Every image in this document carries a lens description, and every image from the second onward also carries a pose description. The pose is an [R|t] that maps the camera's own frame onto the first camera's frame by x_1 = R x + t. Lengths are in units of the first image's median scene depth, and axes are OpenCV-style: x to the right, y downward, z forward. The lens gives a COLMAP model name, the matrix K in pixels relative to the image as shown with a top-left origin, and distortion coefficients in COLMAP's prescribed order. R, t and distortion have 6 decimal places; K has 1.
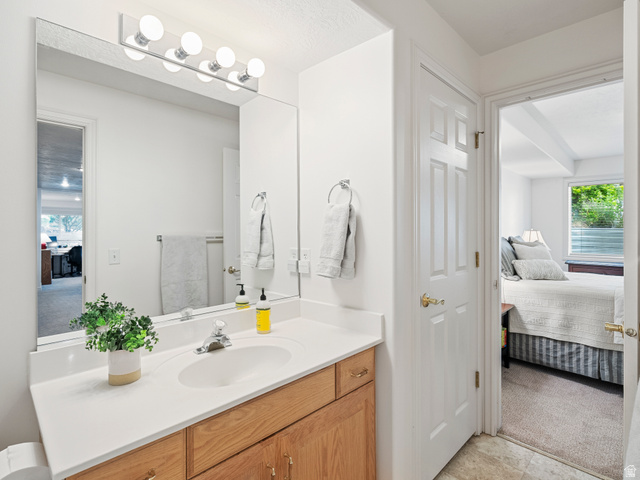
lens RADIAL K [[327.3, 0, 319.7], [0, 327.3, 236.0], [0, 0, 1]] dist [-0.000180, 0.000805]
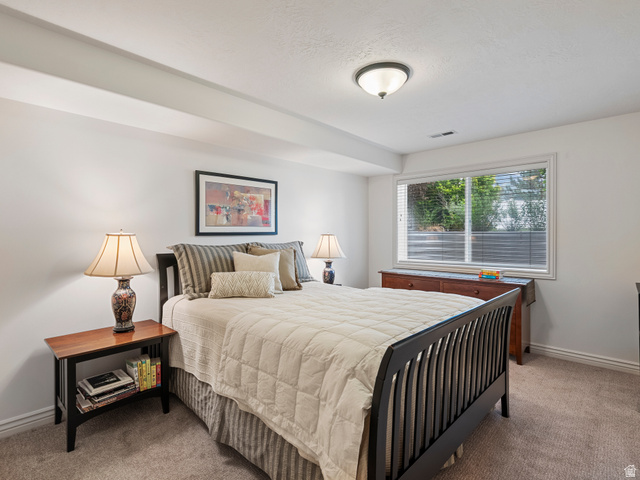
lens RADIAL K [[327.3, 0, 320.9], [0, 327.3, 239.8], [0, 0, 1]] dist [-0.000180, 0.000805]
pose [[0.999730, -0.006051, 0.022442, 0.859421], [0.006158, 0.999970, -0.004705, -0.000127], [-0.022413, 0.004842, 0.999737, 0.203794]]
